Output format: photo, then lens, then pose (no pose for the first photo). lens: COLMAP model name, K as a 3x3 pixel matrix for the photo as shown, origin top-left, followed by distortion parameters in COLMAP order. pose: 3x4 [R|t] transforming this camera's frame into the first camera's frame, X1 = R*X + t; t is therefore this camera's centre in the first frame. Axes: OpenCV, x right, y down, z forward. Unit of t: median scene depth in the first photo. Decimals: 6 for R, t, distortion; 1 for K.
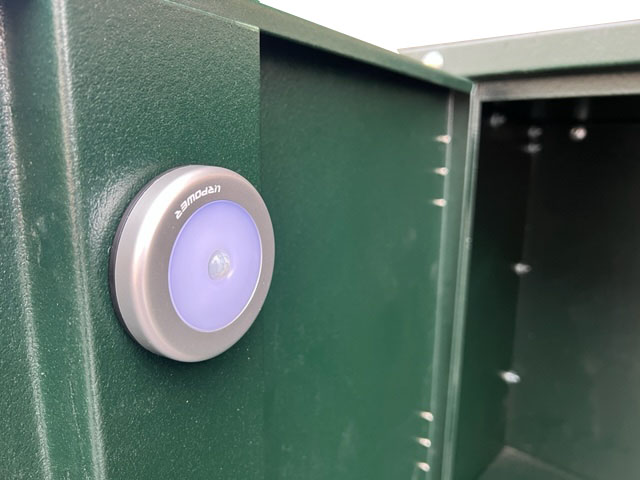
lens RADIAL K [[485.7, 0, 320.0], [0, 485.7, 240.0], [0, 0, 1]] dist [-0.001339, -0.000928]
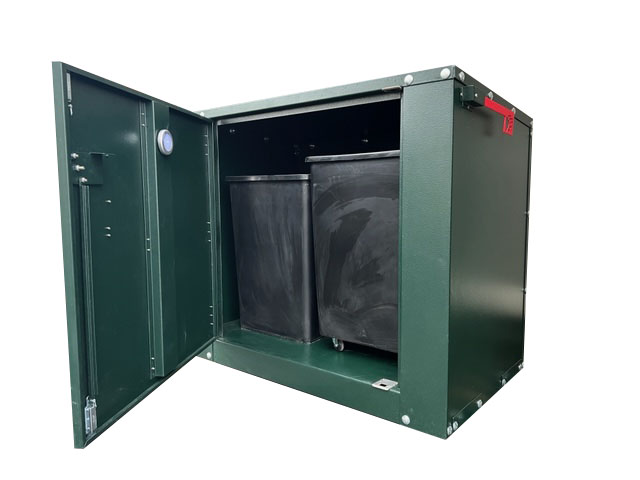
lens RADIAL K [[485.7, 0, 320.0], [0, 485.7, 240.0], [0, 0, 1]] dist [-0.001339, -0.000928]
pose [[0.893387, -0.072565, 0.443390, -0.904139], [0.103189, 0.993630, -0.045301, 1.170892], [-0.437278, 0.086224, 0.895183, -3.567037]]
